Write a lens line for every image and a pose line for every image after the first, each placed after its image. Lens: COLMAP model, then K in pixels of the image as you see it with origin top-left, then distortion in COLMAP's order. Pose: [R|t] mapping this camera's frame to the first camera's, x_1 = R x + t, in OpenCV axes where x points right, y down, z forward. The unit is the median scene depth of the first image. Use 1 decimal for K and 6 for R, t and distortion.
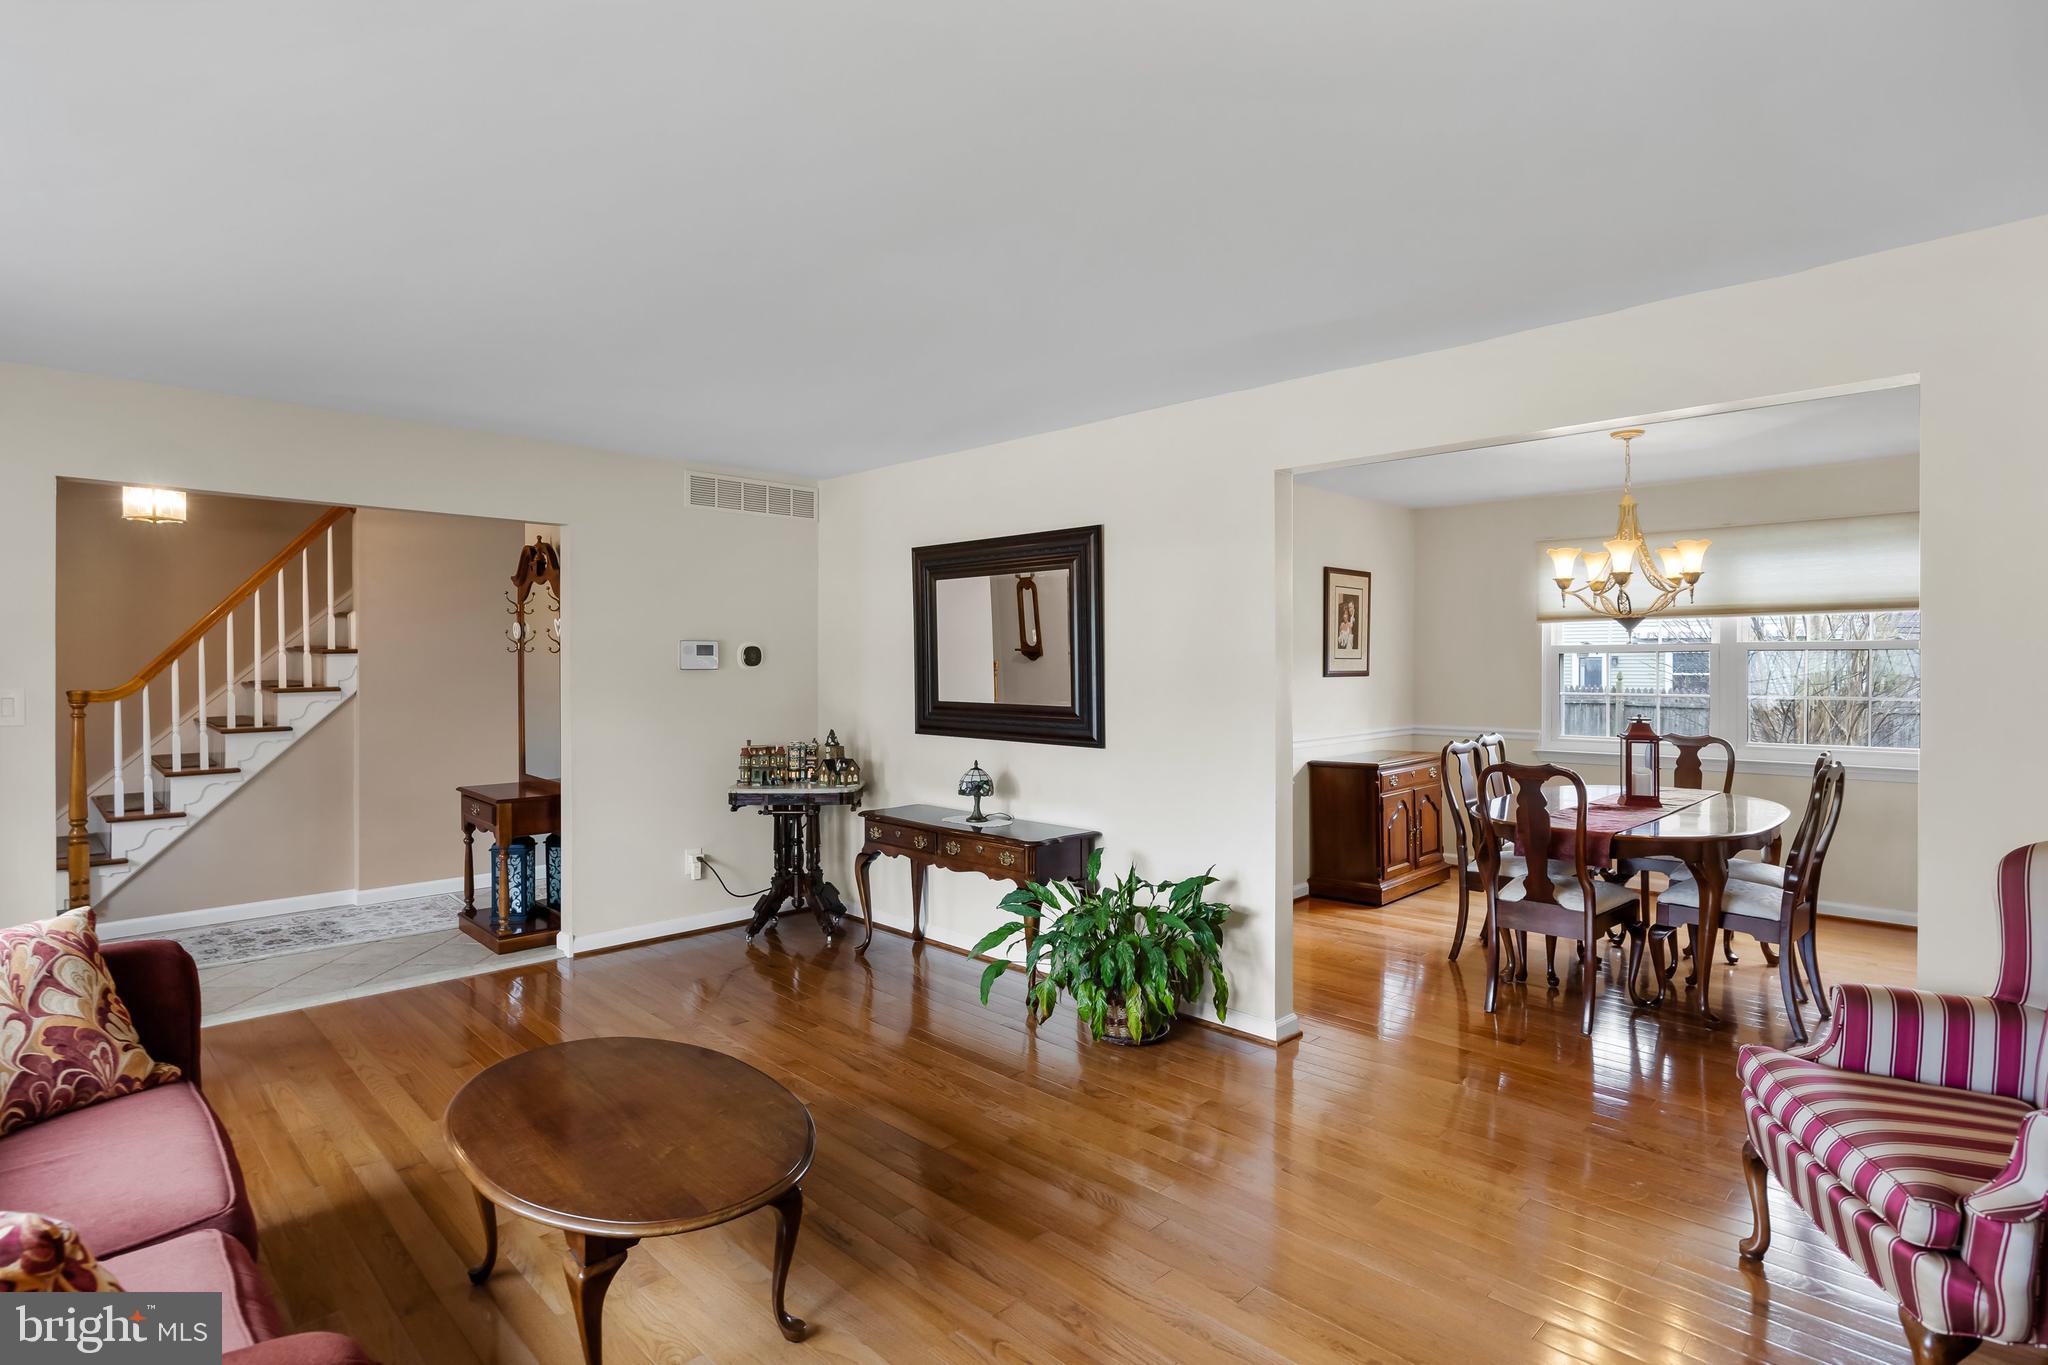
lens RADIAL K [[1025.8, 0, 1031.8], [0, 1025.8, 677.7], [0, 0, 1]] dist [-0.003363, -0.000128]
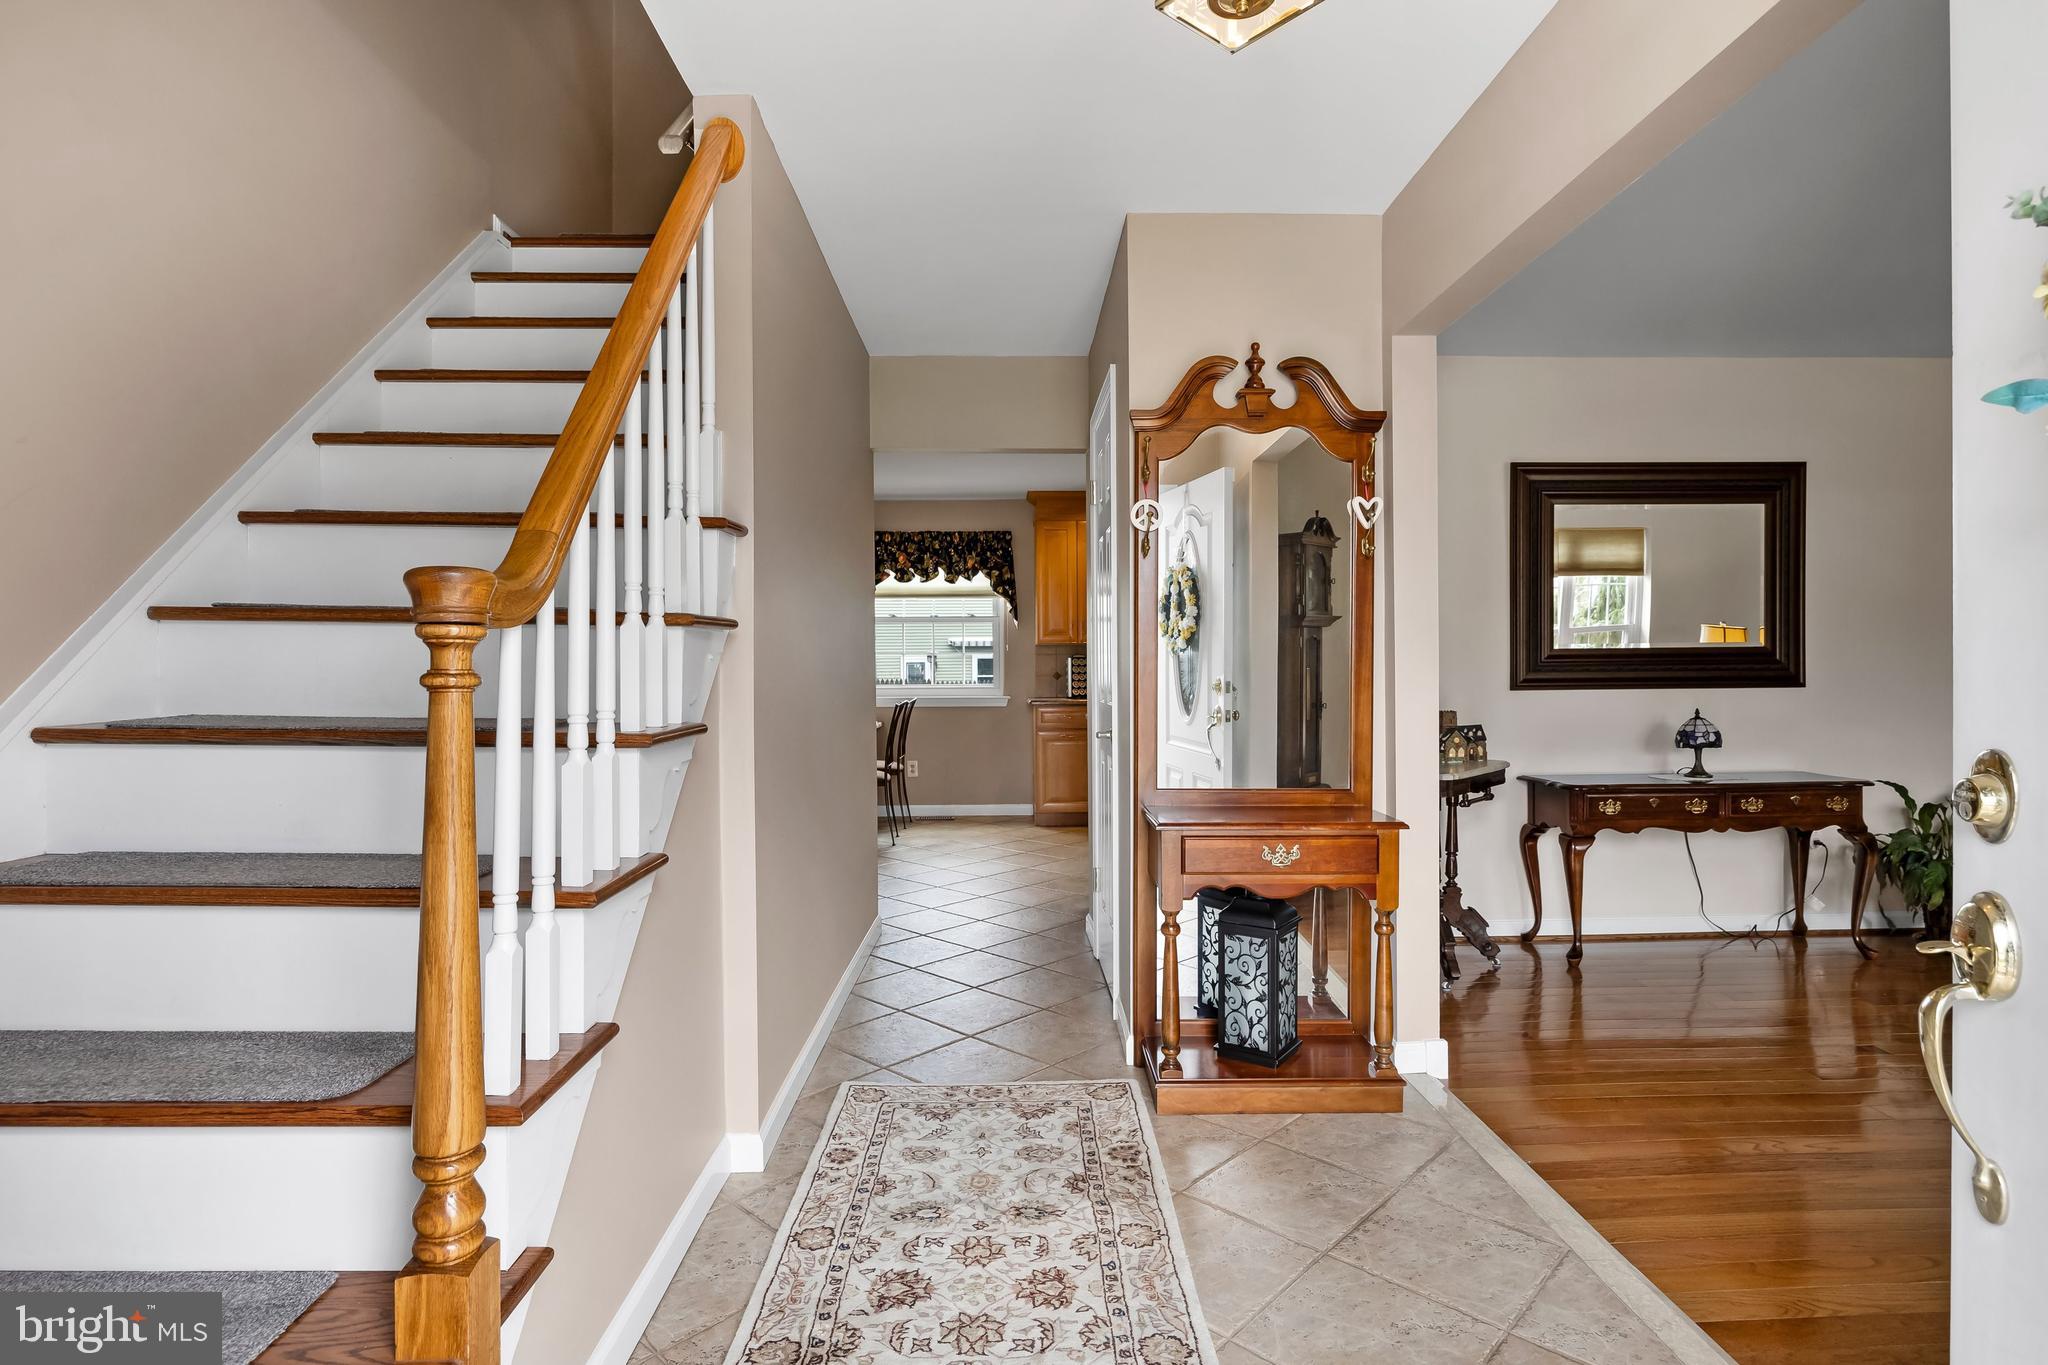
lens RADIAL K [[1025.8, 0, 1031.8], [0, 1025.8, 677.7], [0, 0, 1]] dist [-0.003363, -0.000128]
pose [[0.688104, -0.009705, 0.725547, -0.980170], [0.023876, 0.999672, -0.009272, 0.043119], [-0.725219, 0.023704, 0.688110, 0.722109]]
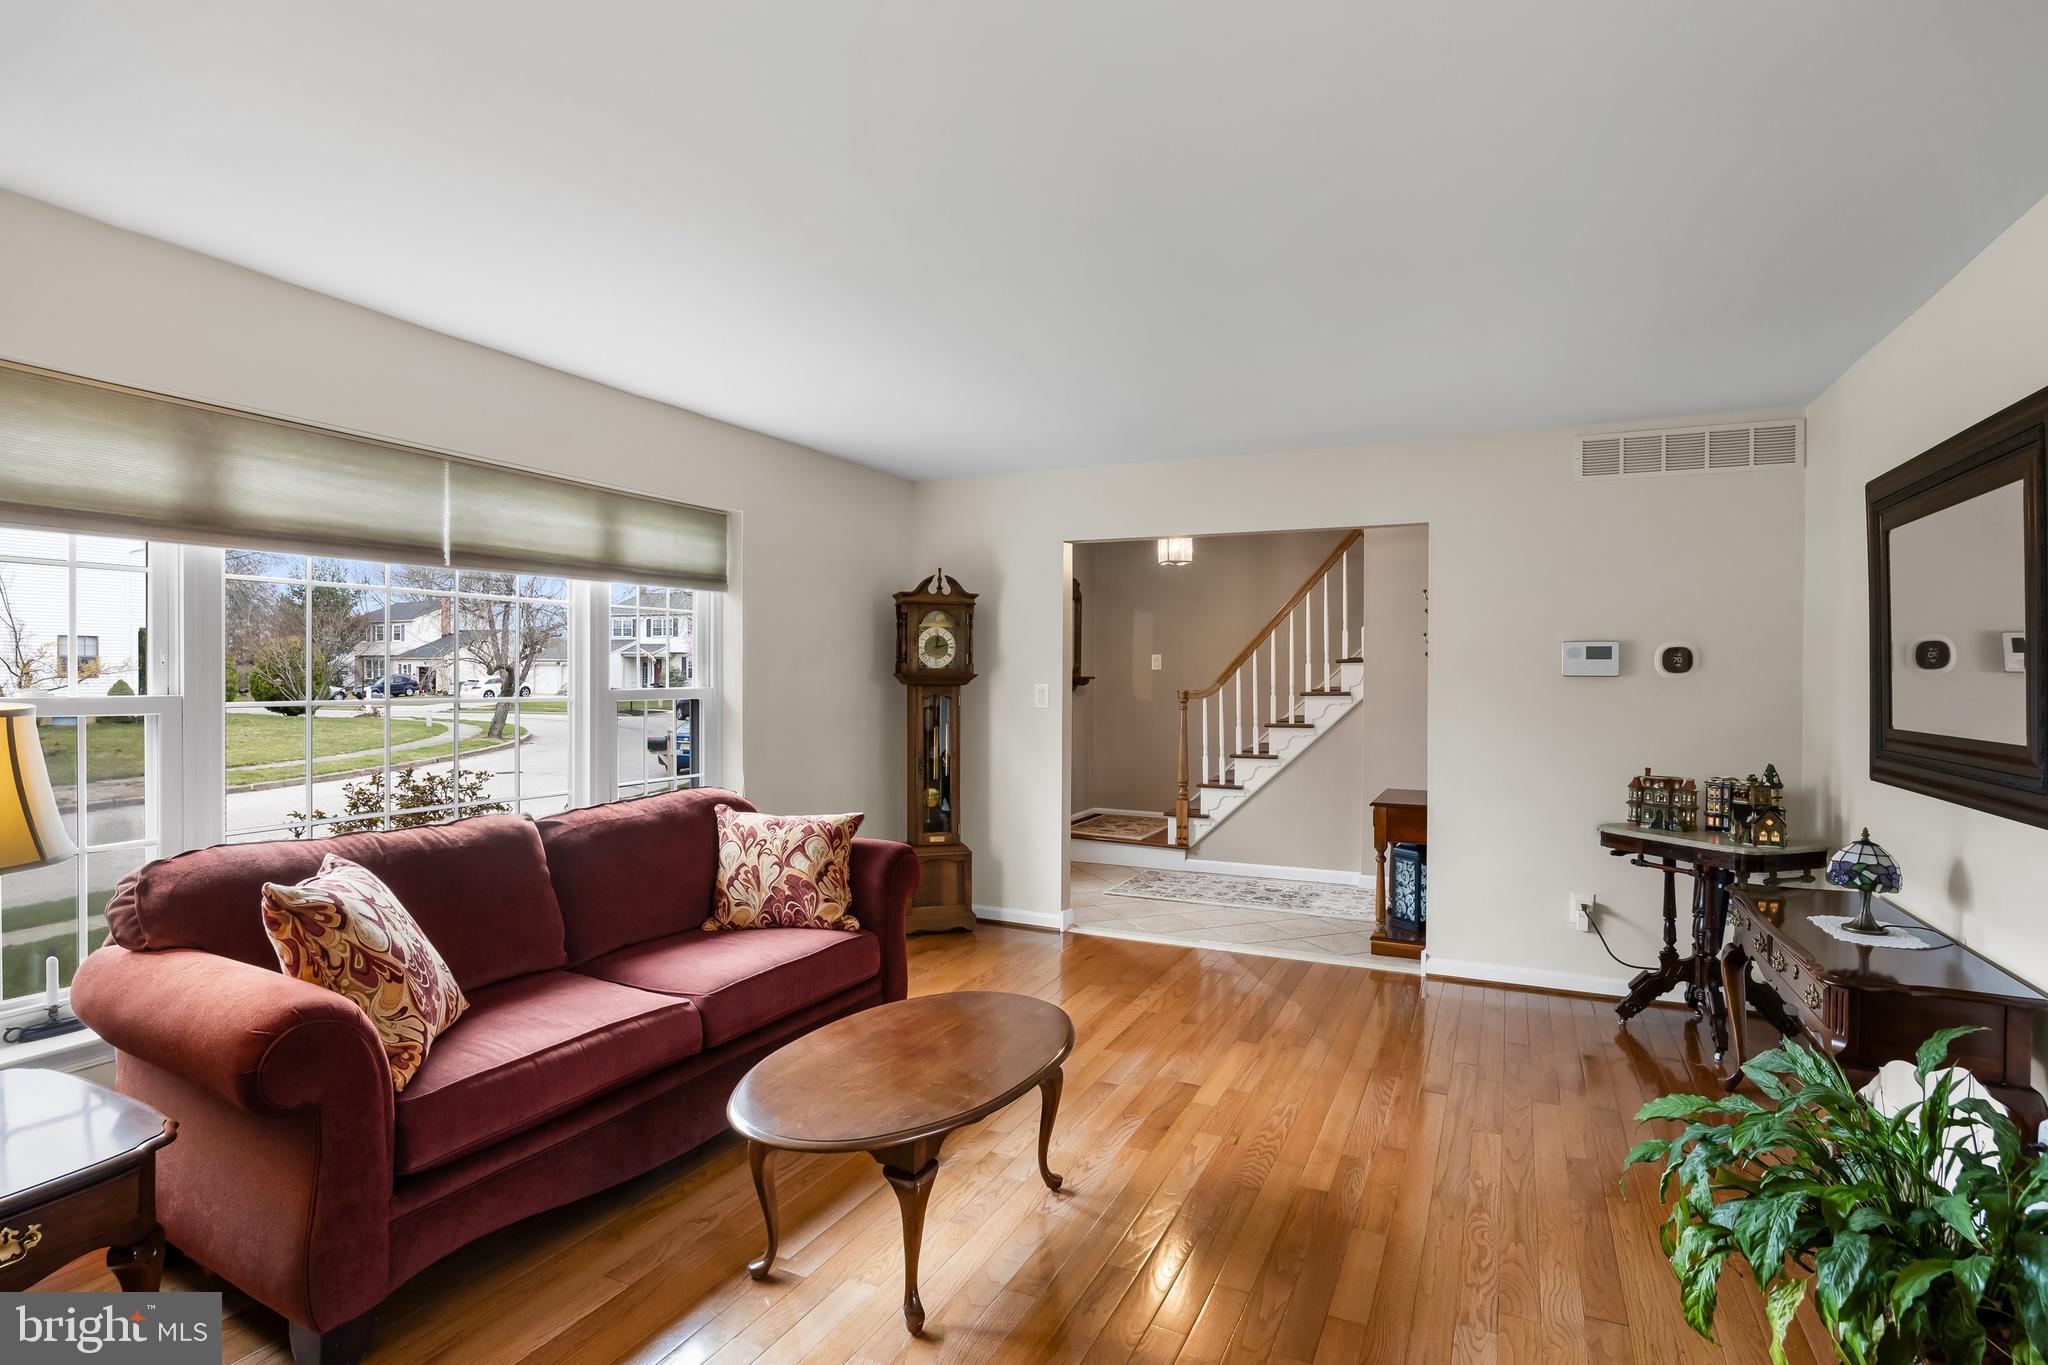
lens RADIAL K [[1025.8, 0, 1031.8], [0, 1025.8, 677.7], [0, 0, 1]] dist [-0.003363, -0.000128]
pose [[0.338377, 0.003041, -0.941006, 0.302816], [-0.020380, 0.999784, -0.004098, 0.005441], [0.940790, 0.020564, 0.338366, 0.309281]]
